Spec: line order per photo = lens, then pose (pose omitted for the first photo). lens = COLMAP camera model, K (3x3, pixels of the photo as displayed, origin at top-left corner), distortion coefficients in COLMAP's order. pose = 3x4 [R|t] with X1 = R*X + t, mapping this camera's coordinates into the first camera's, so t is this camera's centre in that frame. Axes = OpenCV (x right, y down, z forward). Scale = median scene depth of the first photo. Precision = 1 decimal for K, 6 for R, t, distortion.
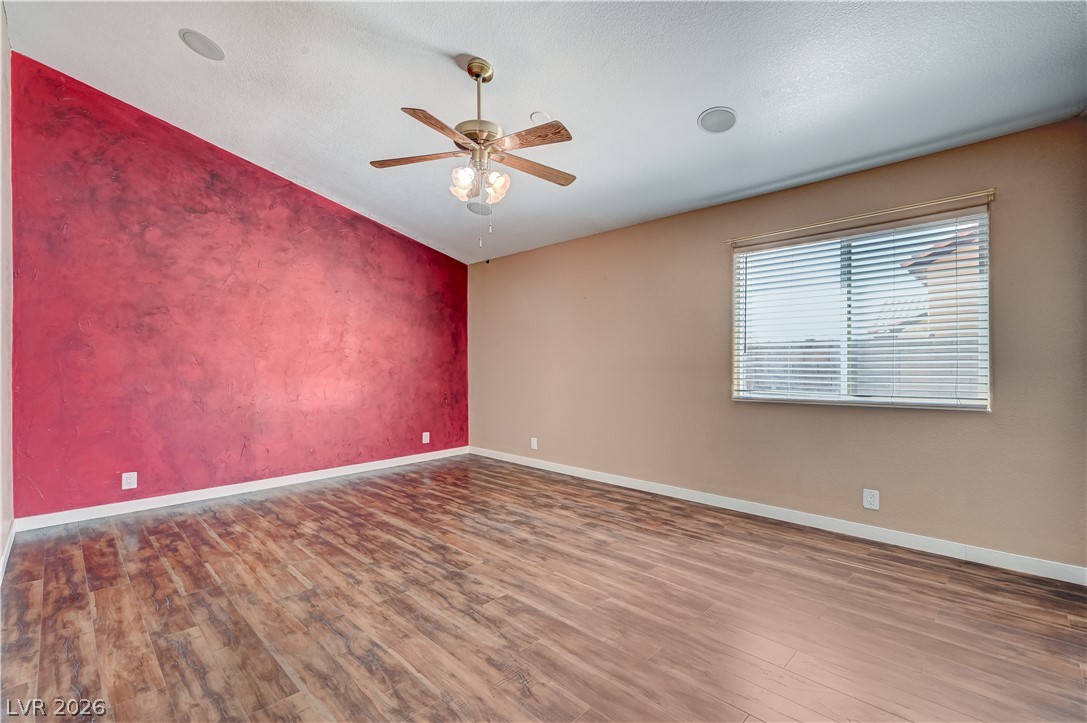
lens RADIAL K [[482.4, 0, 549.0], [0, 482.4, 363.8], [0, 0, 1]] dist [-0.003103, 0.000435]
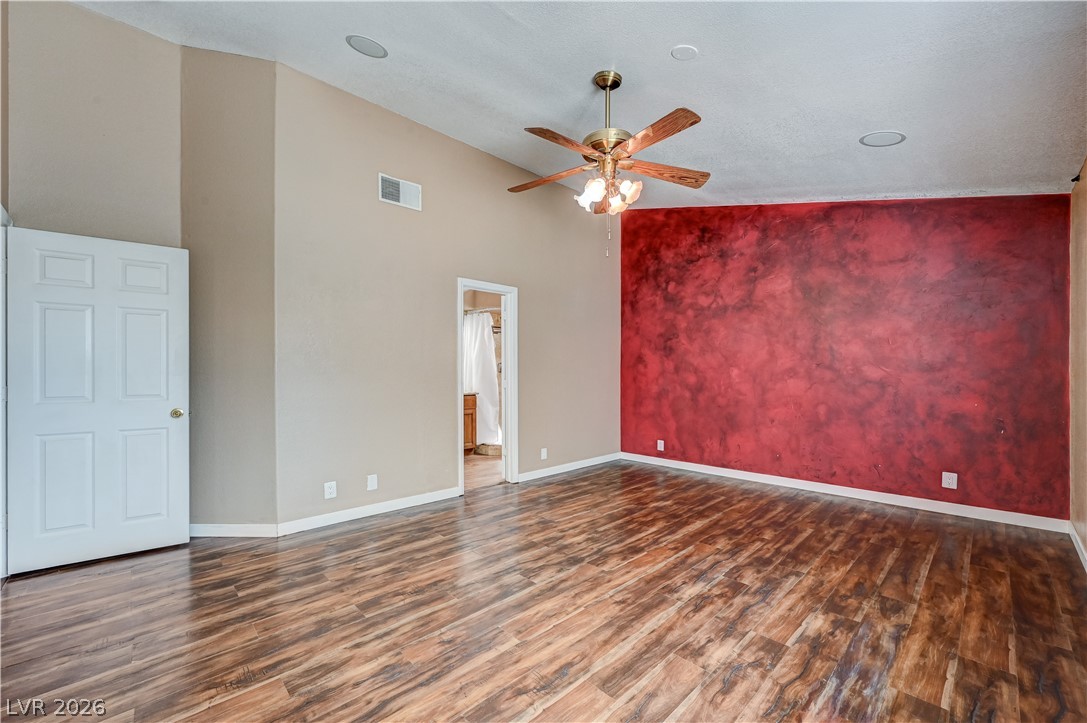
lens RADIAL K [[431.9, 0, 543.1], [0, 431.9, 373.3], [0, 0, 1]] dist [-0.000811, 0.000830]
pose [[-0.043506, 0.005753, -0.999037, 0.612901], [0.001617, 0.999983, 0.005688, -0.004460], [0.999052, -0.001368, -0.043515, 0.727904]]
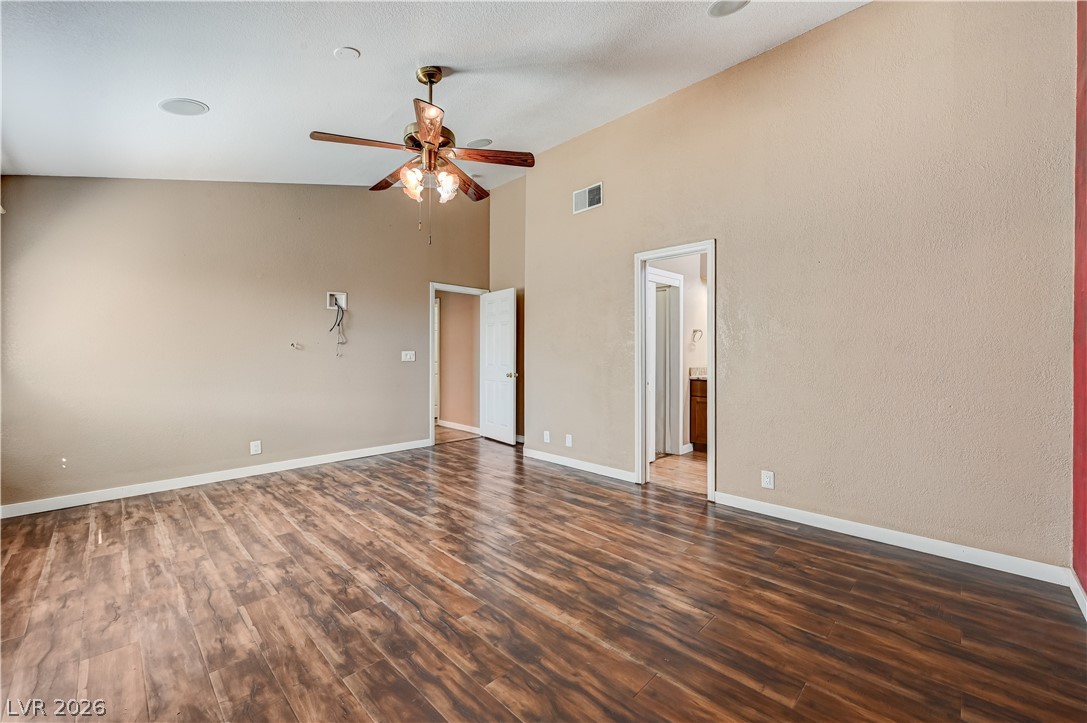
lens RADIAL K [[431.9, 0, 548.4], [0, 431.9, 355.9], [0, 0, 1]] dist [-0.000811, 0.000830]
pose [[-0.999982, 0.006066, -0.000273, -0.321046], [0.006064, 0.999970, 0.004809, -0.000557], [0.000302, 0.004807, -0.999988, 1.561329]]
